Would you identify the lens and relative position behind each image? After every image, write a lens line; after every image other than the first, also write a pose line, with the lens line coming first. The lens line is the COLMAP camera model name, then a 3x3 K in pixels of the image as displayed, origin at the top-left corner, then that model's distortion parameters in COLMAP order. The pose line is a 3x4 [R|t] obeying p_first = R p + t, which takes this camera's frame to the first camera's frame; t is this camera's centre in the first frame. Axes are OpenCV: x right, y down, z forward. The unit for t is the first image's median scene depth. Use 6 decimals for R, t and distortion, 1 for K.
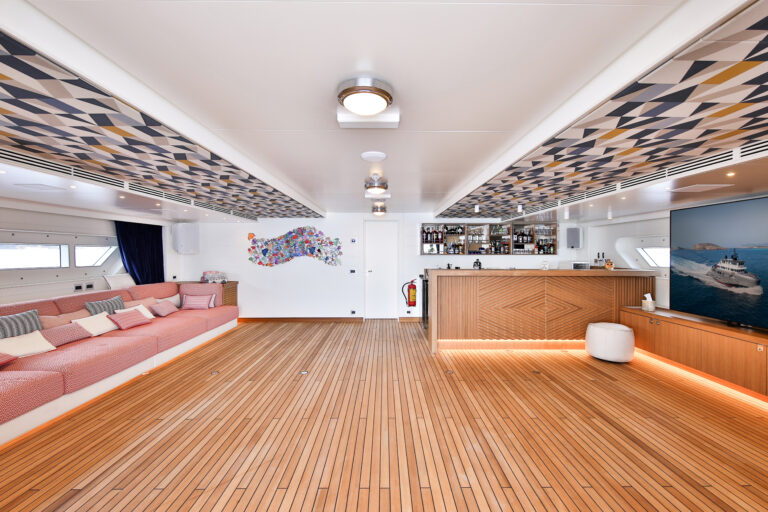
lens RADIAL K [[312.0, 0, 384.0], [0, 312.0, 256.0], [0, 0, 1]] dist [0.013999, -0.000018]
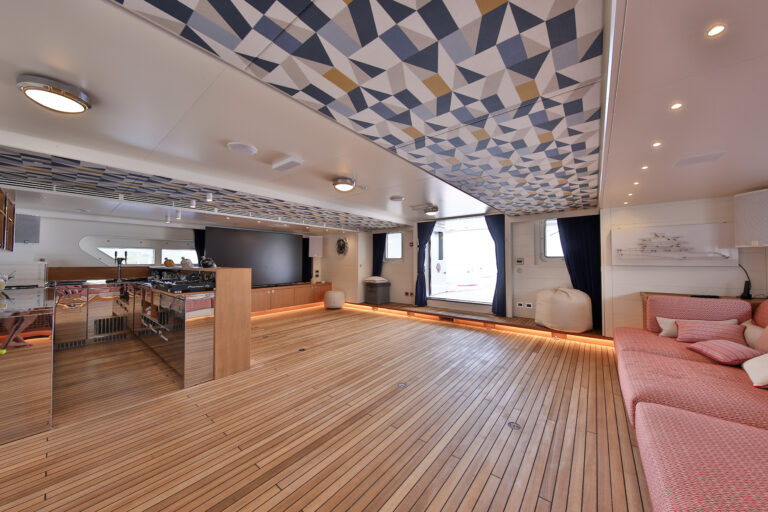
lens RADIAL K [[263.3, 0, 384.0], [0, 263.3, 256.0], [0, 0, 1]] dist [0.000069, -0.000001]
pose [[-0.770271, 0.015014, 0.637540, -0.531116], [0.009410, 0.999882, -0.012178, 0.020437], [-0.637648, -0.003381, -0.770321, 1.227792]]
